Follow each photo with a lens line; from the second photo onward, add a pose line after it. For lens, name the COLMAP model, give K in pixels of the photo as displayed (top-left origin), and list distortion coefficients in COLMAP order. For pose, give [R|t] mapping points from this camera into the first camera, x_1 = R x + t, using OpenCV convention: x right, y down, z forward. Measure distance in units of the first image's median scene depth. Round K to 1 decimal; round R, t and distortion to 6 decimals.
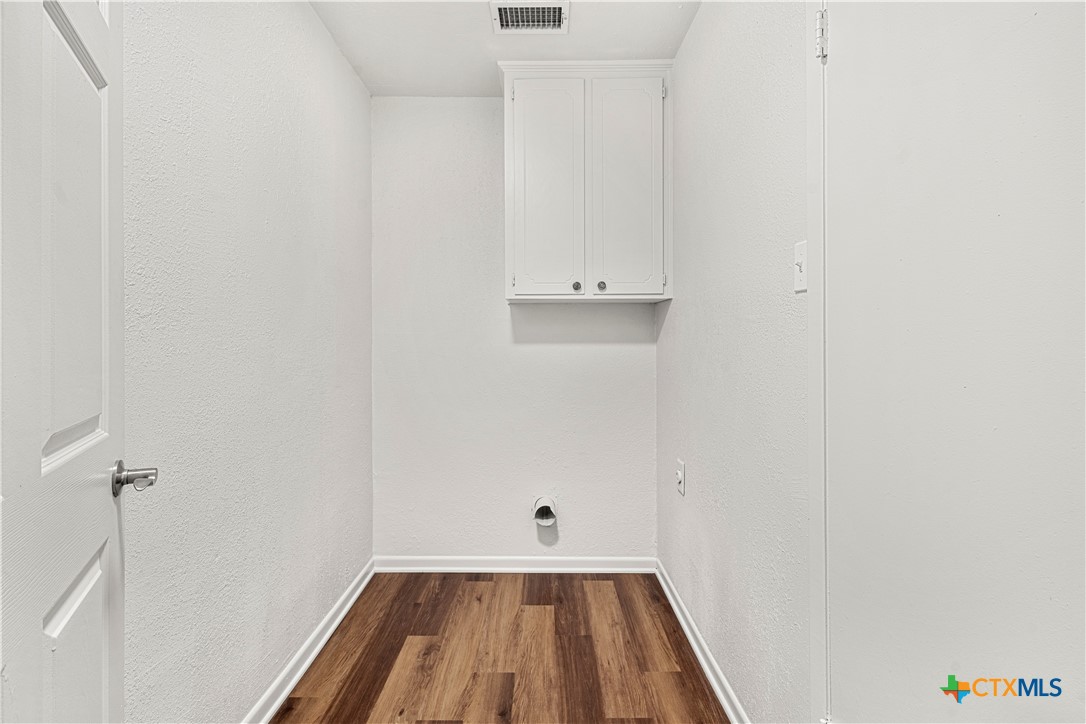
lens RADIAL K [[490.8, 0, 539.2], [0, 490.8, 333.3], [0, 0, 1]] dist [0.003726, -0.002457]
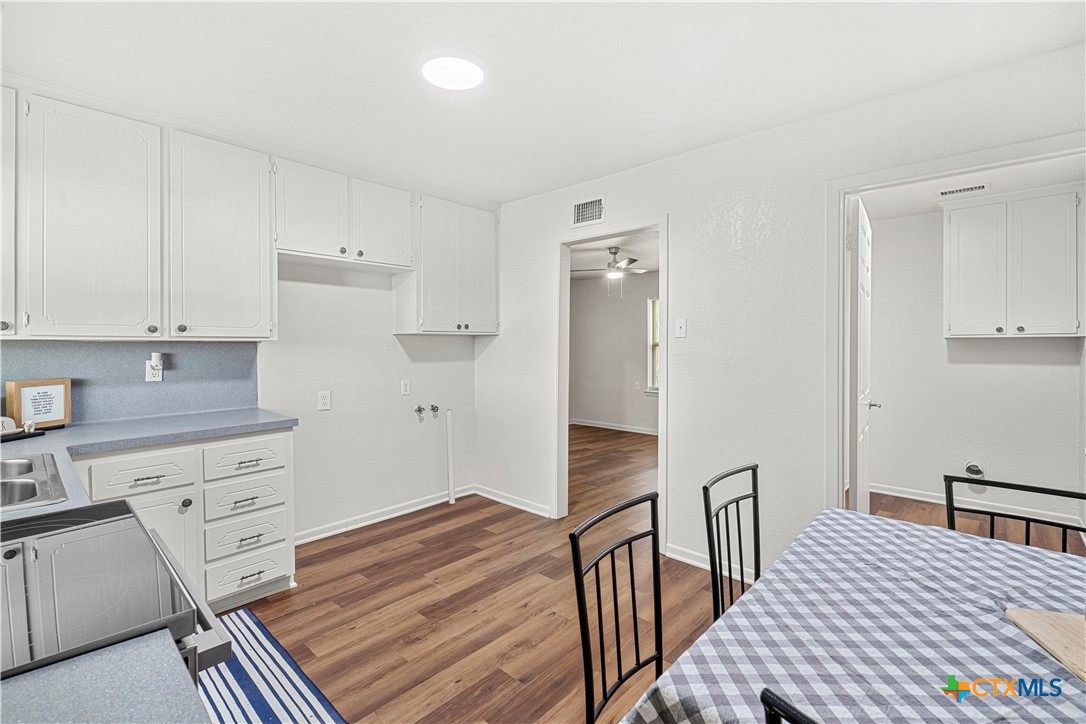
lens RADIAL K [[490.8, 0, 541.3], [0, 490.8, 353.2], [0, 0, 1]] dist [0.003726, -0.002457]
pose [[0.722903, 0.006721, -0.690916, 0.104484], [-0.000771, 0.999960, 0.008920, -0.029773], [0.690949, -0.005916, 0.722880, -1.232120]]
